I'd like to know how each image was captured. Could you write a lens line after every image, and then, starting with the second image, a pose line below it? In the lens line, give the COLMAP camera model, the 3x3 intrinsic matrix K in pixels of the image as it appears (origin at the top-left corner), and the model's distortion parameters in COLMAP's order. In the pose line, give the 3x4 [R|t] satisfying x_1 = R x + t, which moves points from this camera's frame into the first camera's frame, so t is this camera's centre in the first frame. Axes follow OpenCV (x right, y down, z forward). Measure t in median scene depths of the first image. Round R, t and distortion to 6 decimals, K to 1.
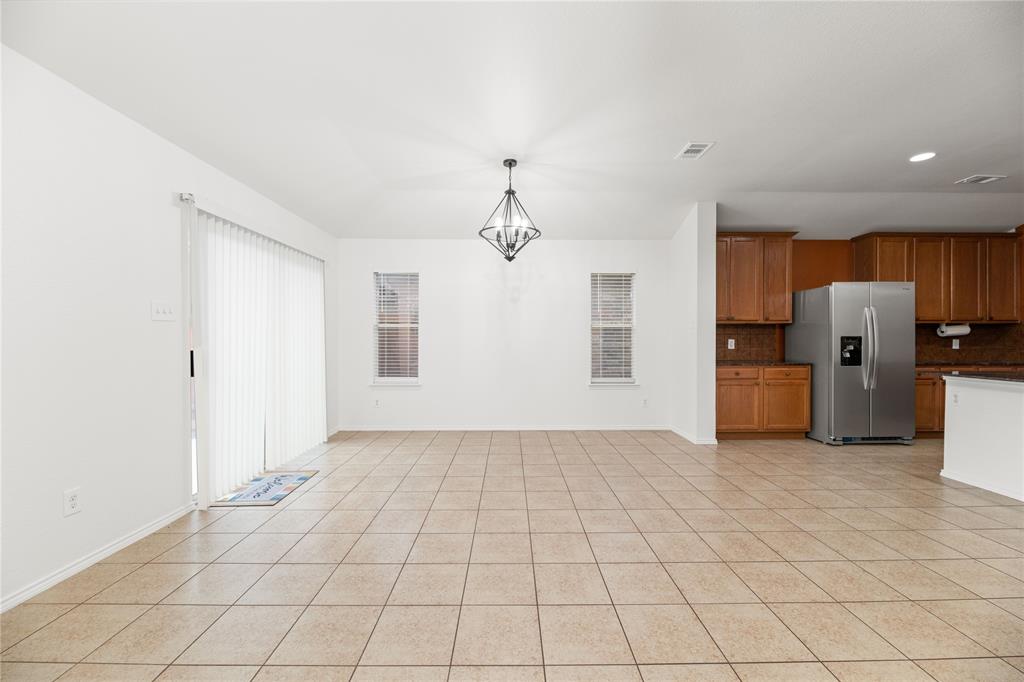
lens RADIAL K [[409.3, 0, 512.0], [0, 409.3, 341.0], [0, 0, 1]] dist [-0.010993, -0.000361]
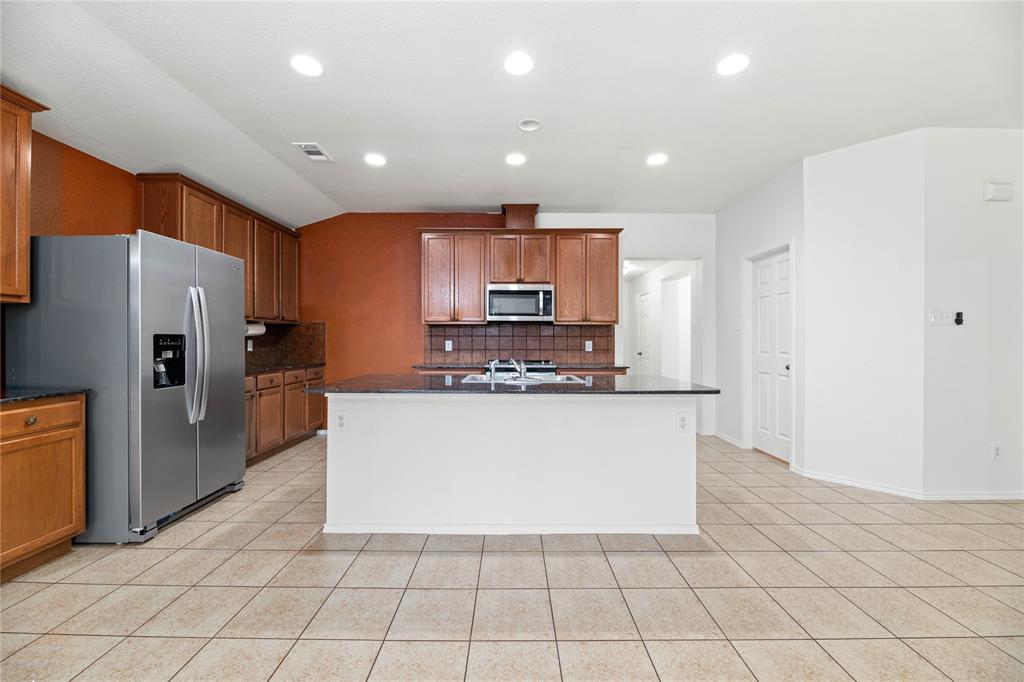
lens RADIAL K [[409.3, 0, 512.0], [0, 409.3, 341.0], [0, 0, 1]] dist [-0.010993, -0.000361]
pose [[0.001799, 0.000277, 0.999998, 0.268406], [0.002315, 0.999997, -0.000281, -0.001151], [-0.999996, 0.002315, 0.001798, 0.512881]]
